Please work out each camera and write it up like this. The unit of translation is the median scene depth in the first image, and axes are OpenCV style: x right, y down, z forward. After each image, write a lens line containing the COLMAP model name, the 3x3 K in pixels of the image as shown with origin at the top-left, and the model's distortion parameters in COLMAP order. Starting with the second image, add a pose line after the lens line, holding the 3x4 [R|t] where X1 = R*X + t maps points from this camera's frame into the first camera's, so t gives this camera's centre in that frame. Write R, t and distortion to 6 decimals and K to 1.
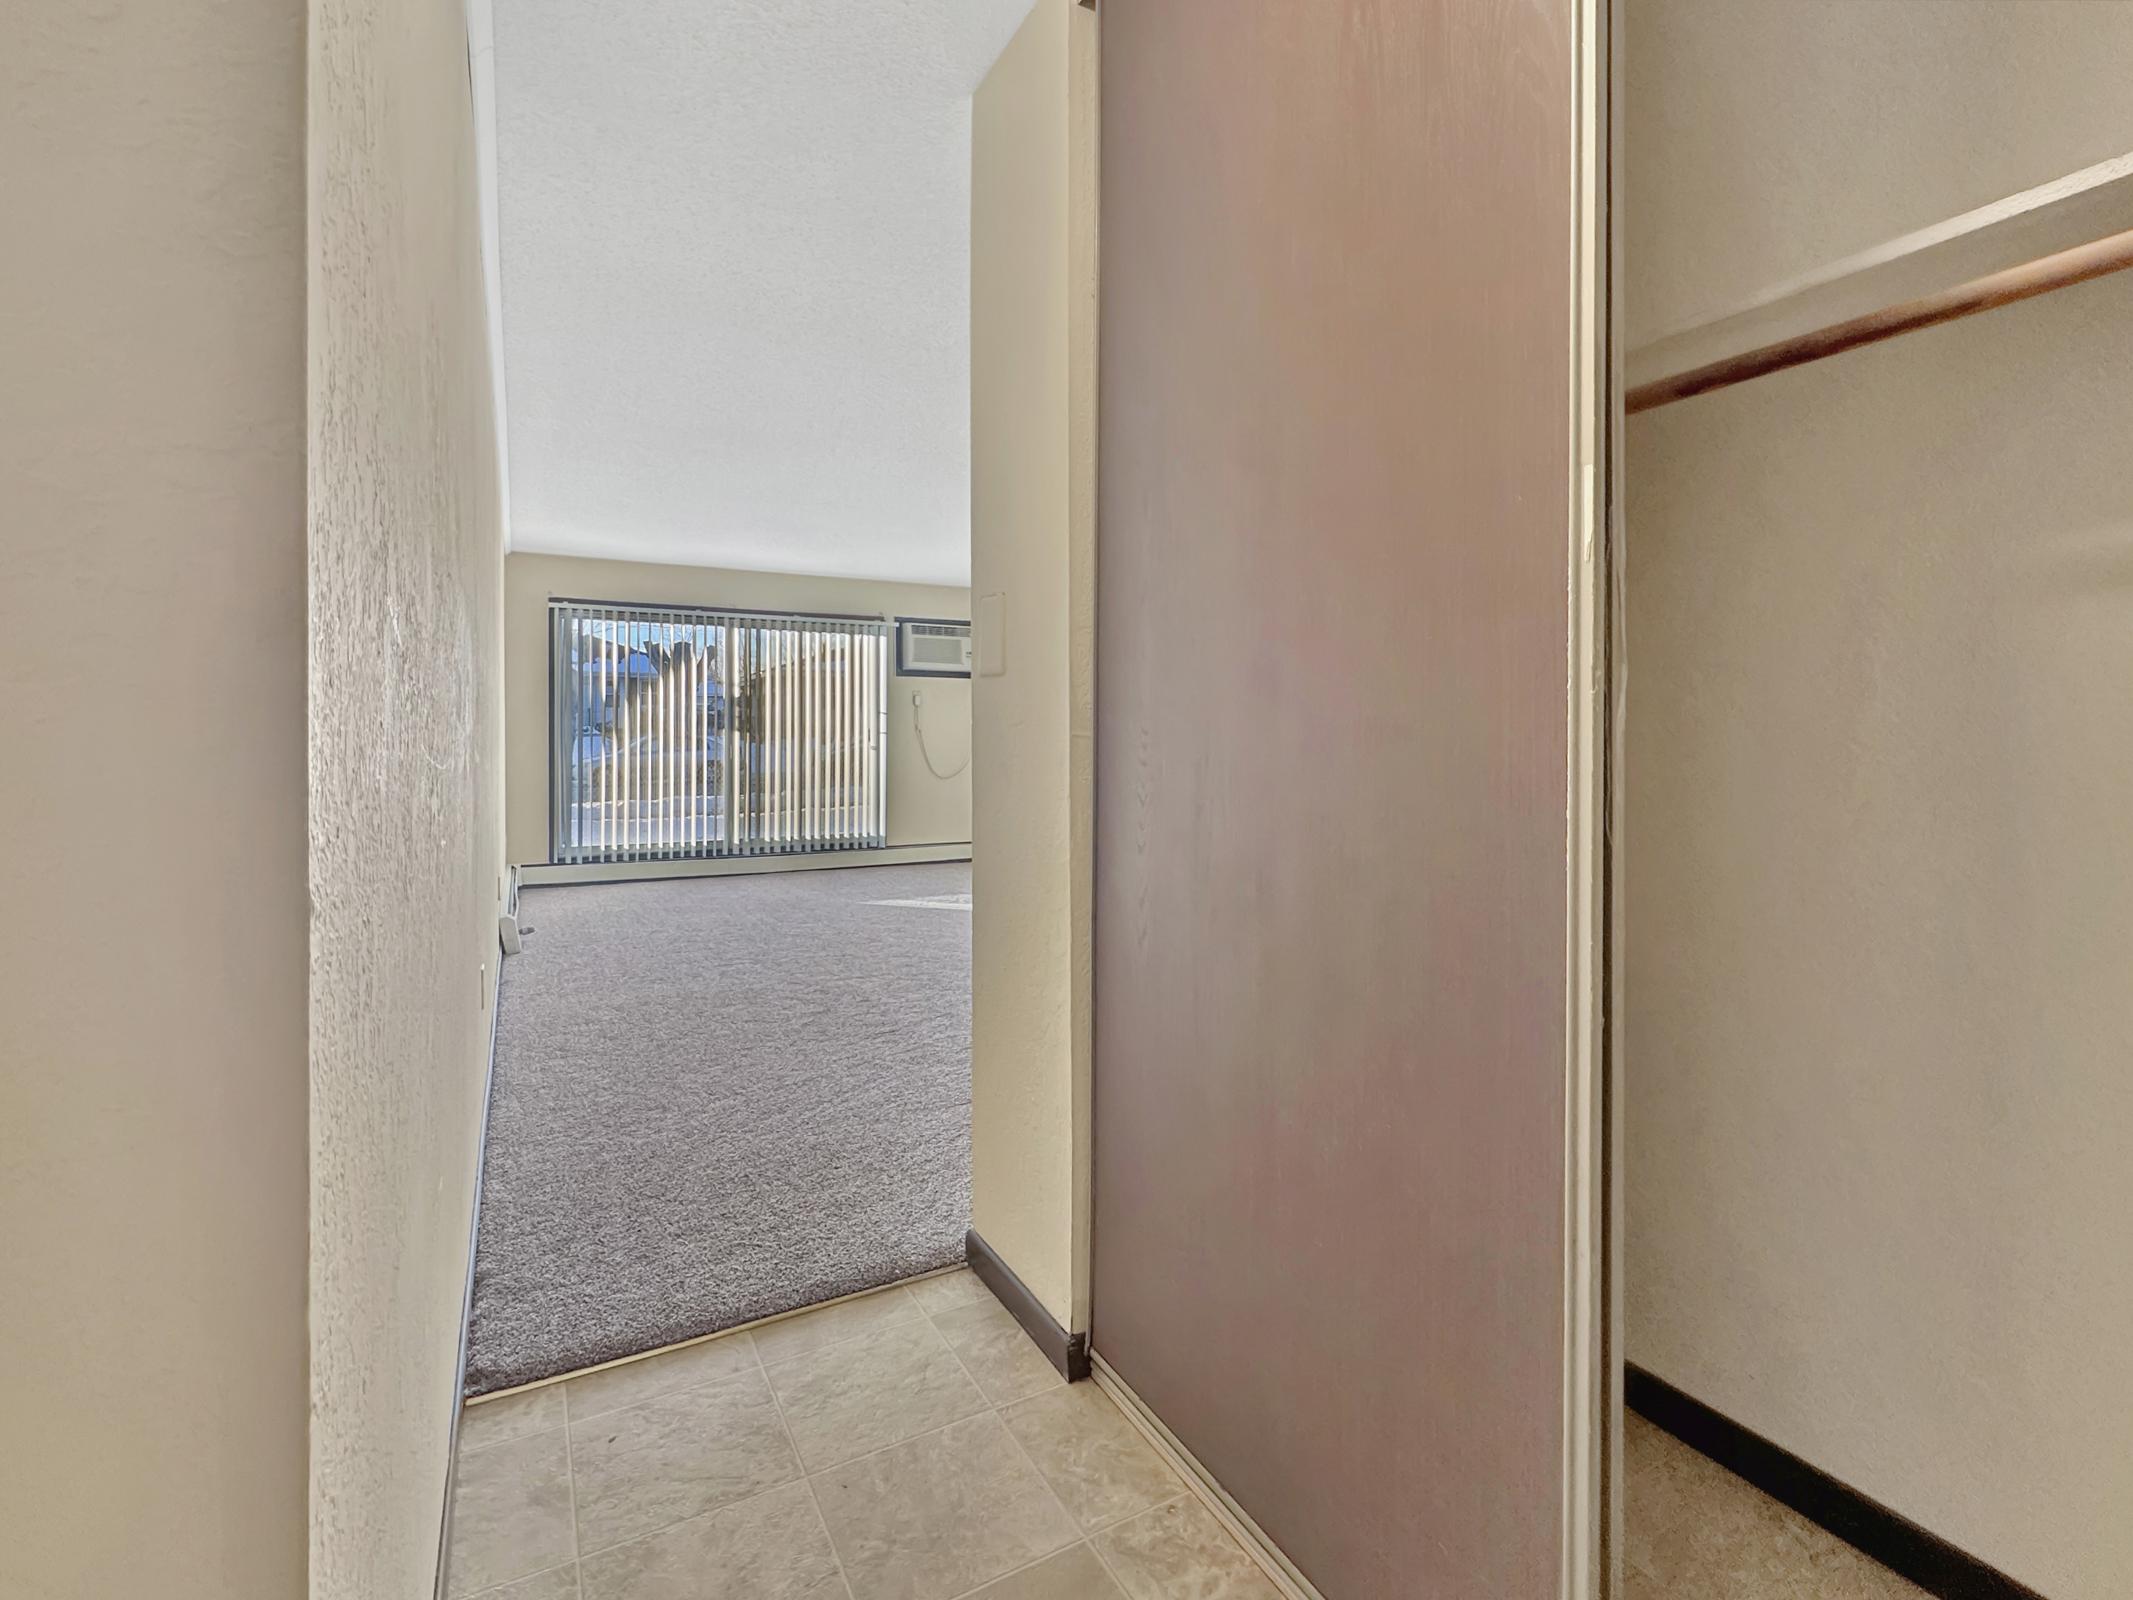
lens RADIAL K [[1021.8, 0, 1090.2], [0, 1021.8, 706.2], [0, 0, 1]] dist [-0.000157, 0.000267]
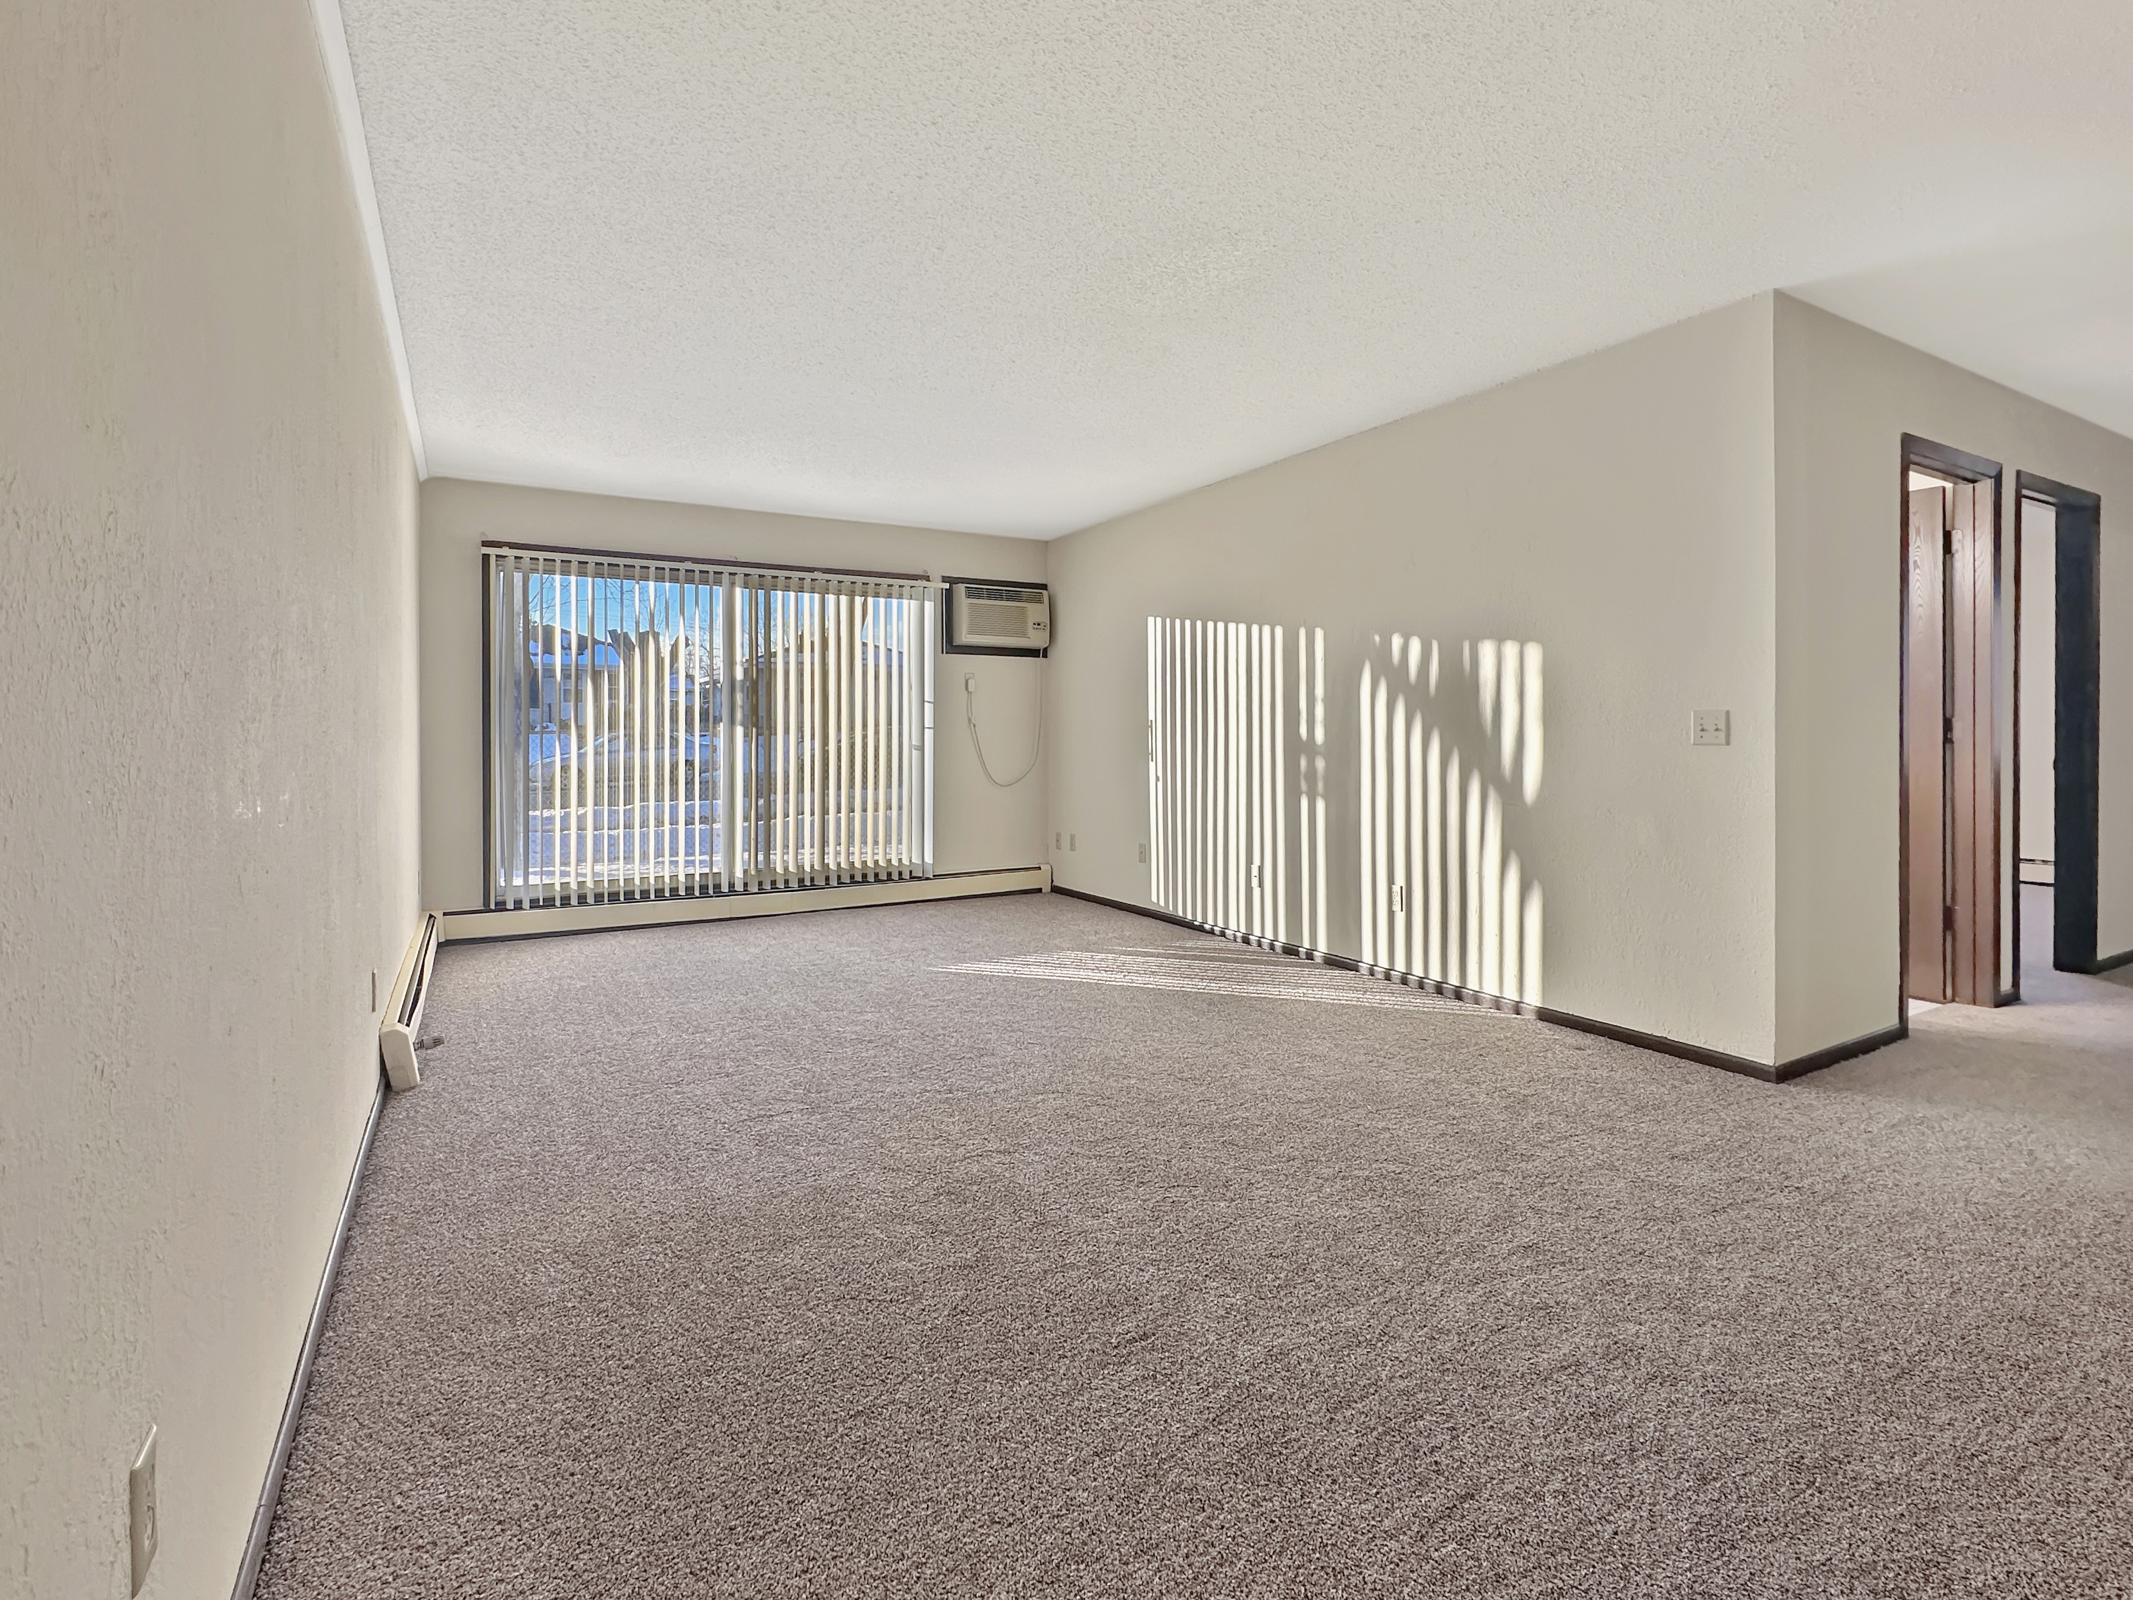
lens RADIAL K [[1005.3, 0, 1069.9], [0, 1005.3, 701.6], [0, 0, 1]] dist [0.000593, 0.000110]
pose [[0.999799, -0.001972, 0.019973, -0.118000], [0.001964, 0.999998, 0.000450, 0.006983], [-0.019974, -0.000411, 0.999800, 0.257767]]
